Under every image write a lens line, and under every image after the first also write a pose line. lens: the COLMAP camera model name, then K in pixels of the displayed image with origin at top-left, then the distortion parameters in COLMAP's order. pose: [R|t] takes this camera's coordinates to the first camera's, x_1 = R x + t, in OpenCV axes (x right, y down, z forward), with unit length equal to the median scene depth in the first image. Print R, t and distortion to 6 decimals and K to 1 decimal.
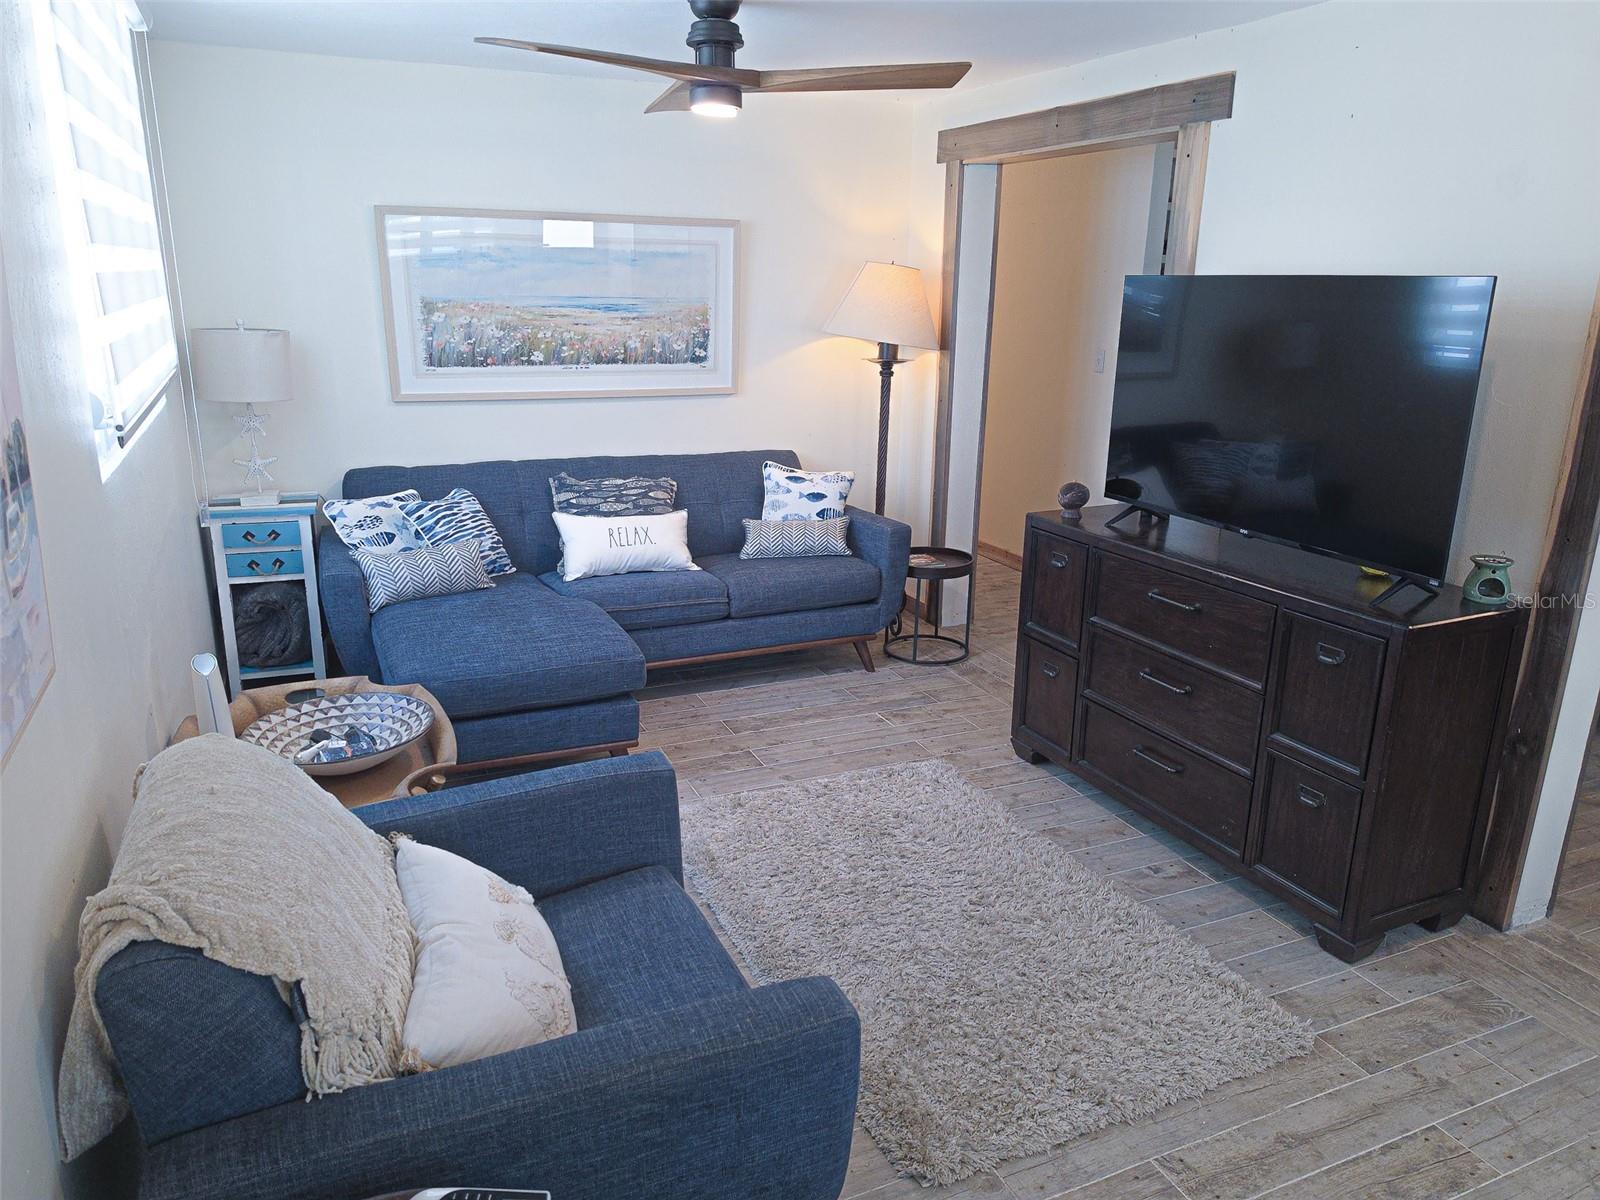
lens RADIAL K [[1116.9, 0, 830.2], [0, 1116.9, 651.6], [0, 0, 1]] dist [0.026403, -0.033067]
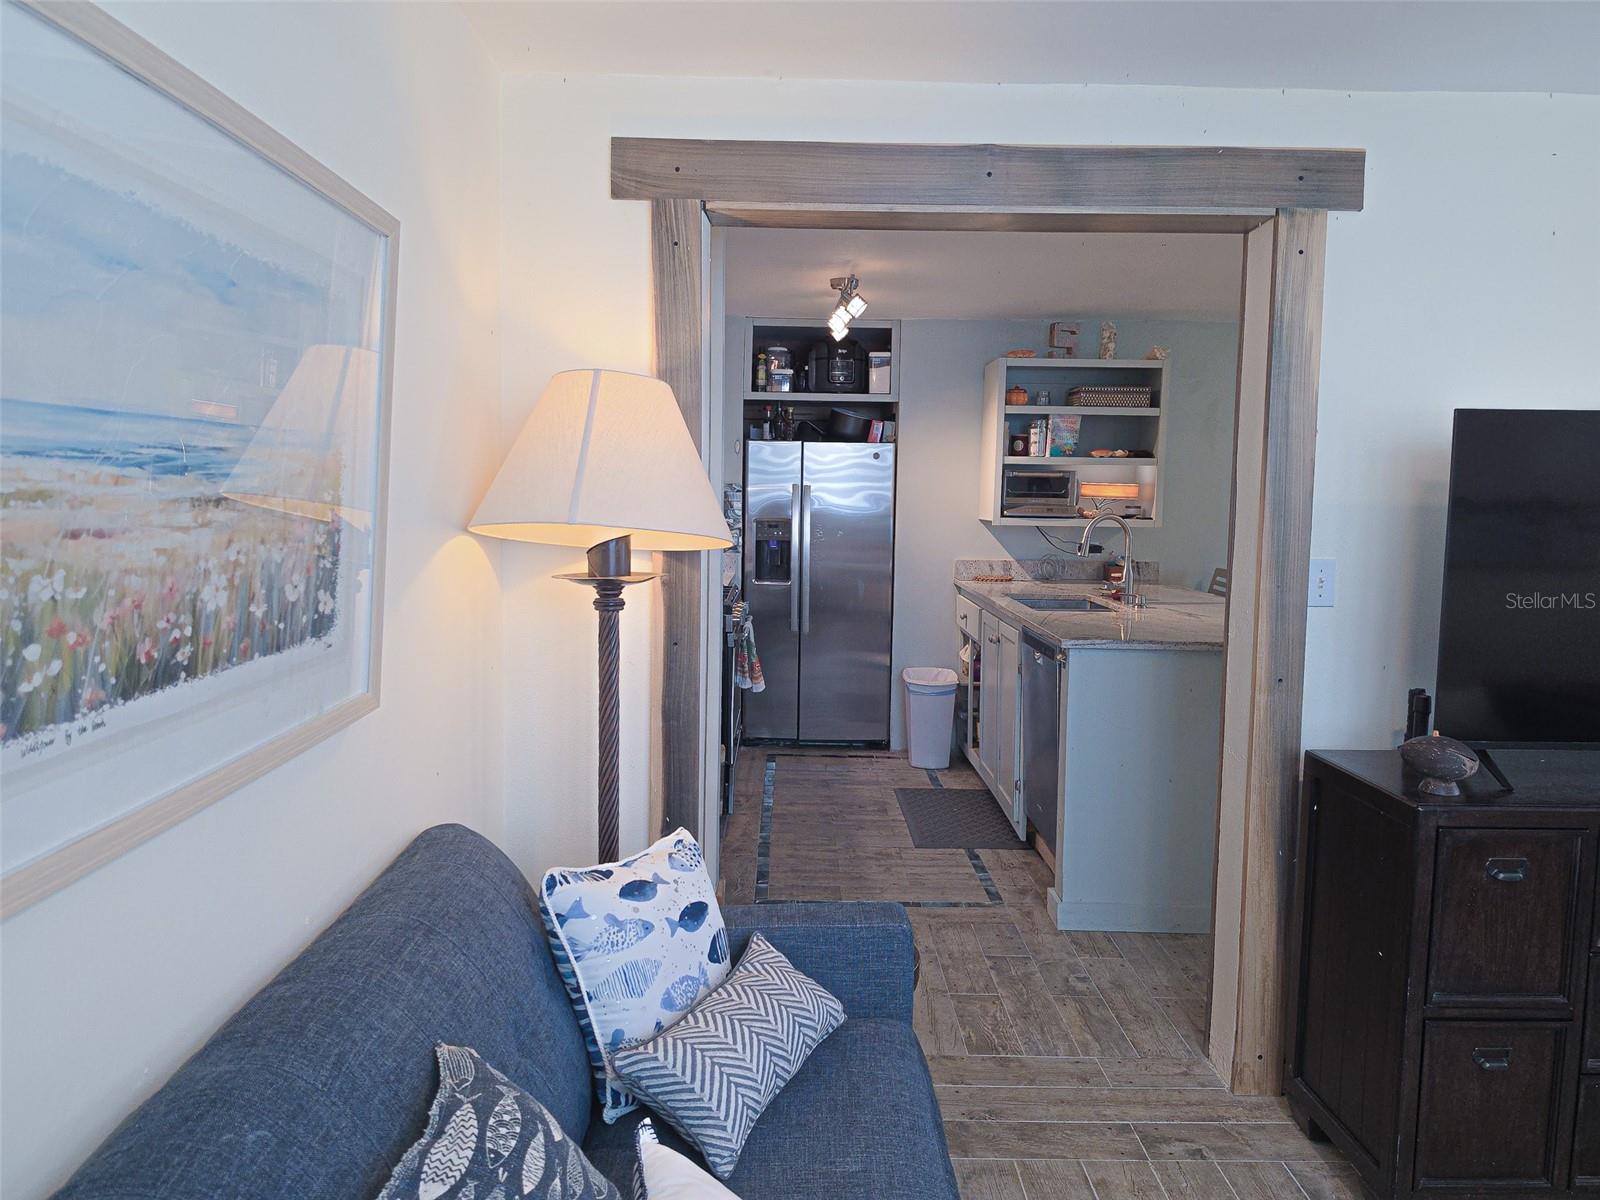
lens RADIAL K [[1116.9, 0, 781.9], [0, 1116.9, 584.5], [0, 0, 1]] dist [0.026403, -0.033067]
pose [[0.423082, -0.092880, 0.901319, -0.365000], [0.279881, 0.959484, -0.032503, -0.241810], [-0.861782, 0.266013, 0.431936, 0.805606]]
